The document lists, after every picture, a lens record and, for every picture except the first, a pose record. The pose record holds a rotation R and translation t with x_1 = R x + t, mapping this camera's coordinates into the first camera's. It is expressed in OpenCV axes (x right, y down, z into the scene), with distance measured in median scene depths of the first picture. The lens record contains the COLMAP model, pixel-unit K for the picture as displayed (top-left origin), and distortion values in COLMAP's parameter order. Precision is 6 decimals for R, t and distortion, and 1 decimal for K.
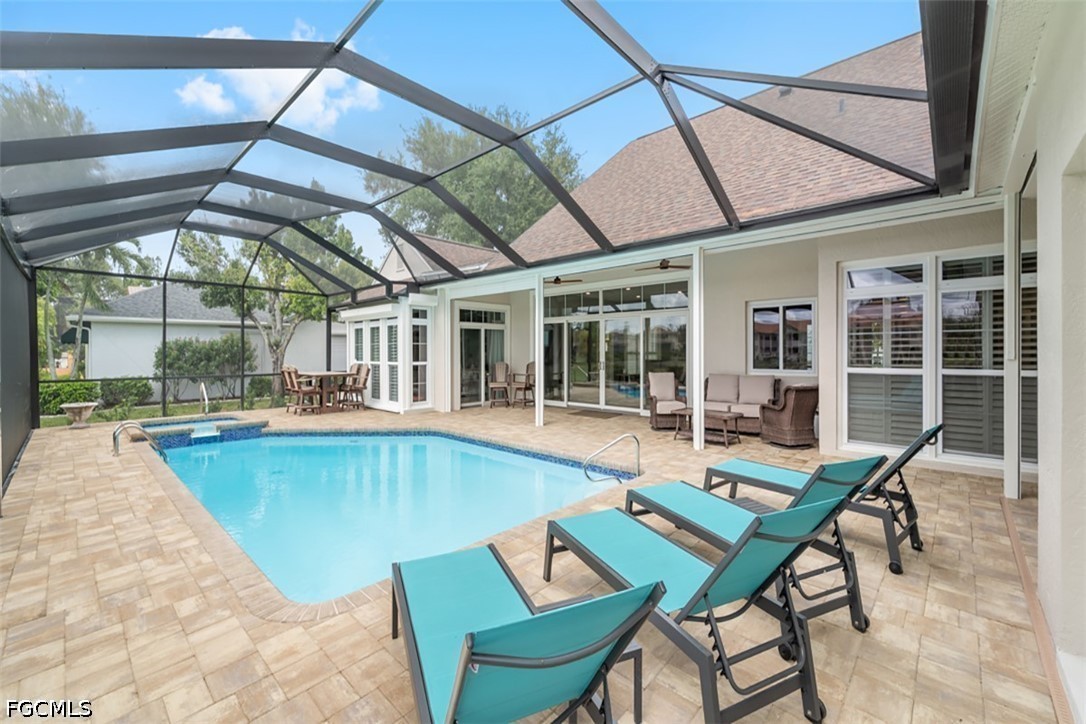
lens RADIAL K [[437.5, 0, 544.7], [0, 437.5, 354.9], [0, 0, 1]] dist [-0.000111, -0.000127]
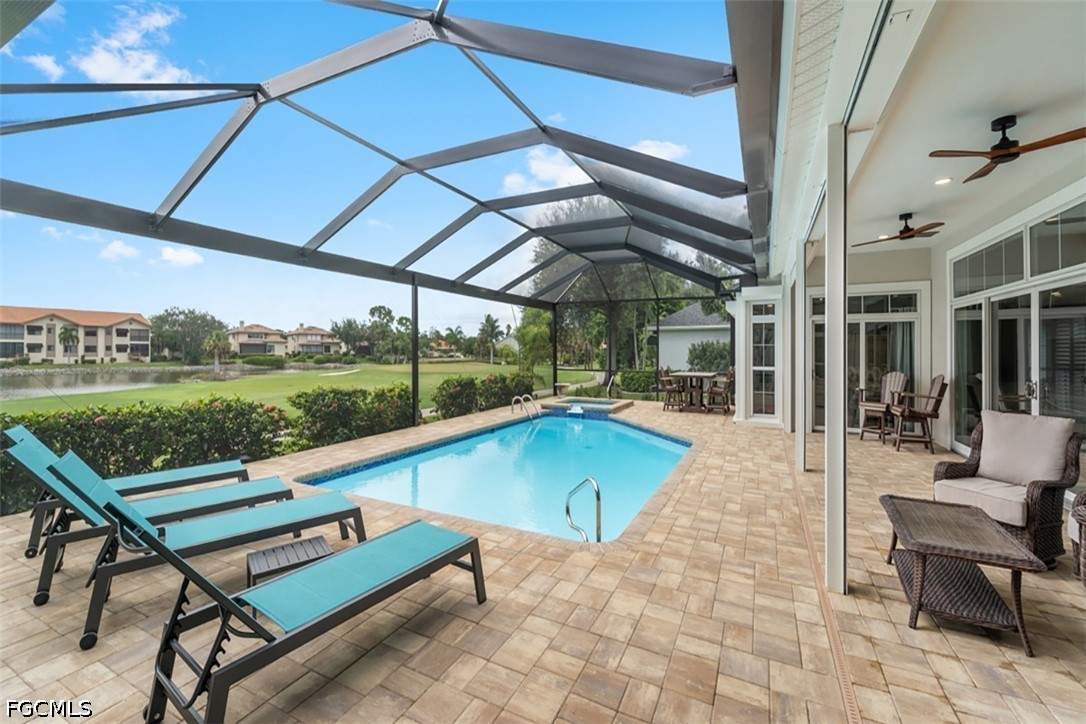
lens RADIAL K [[437.5, 0, 539.9], [0, 437.5, 344.9], [0, 0, 1]] dist [-0.000111, -0.000127]
pose [[0.288938, -0.007479, -0.957319, 0.398245], [-0.012442, 0.999856, -0.011566, -0.010835], [0.957267, 0.015253, 0.288803, 0.349637]]
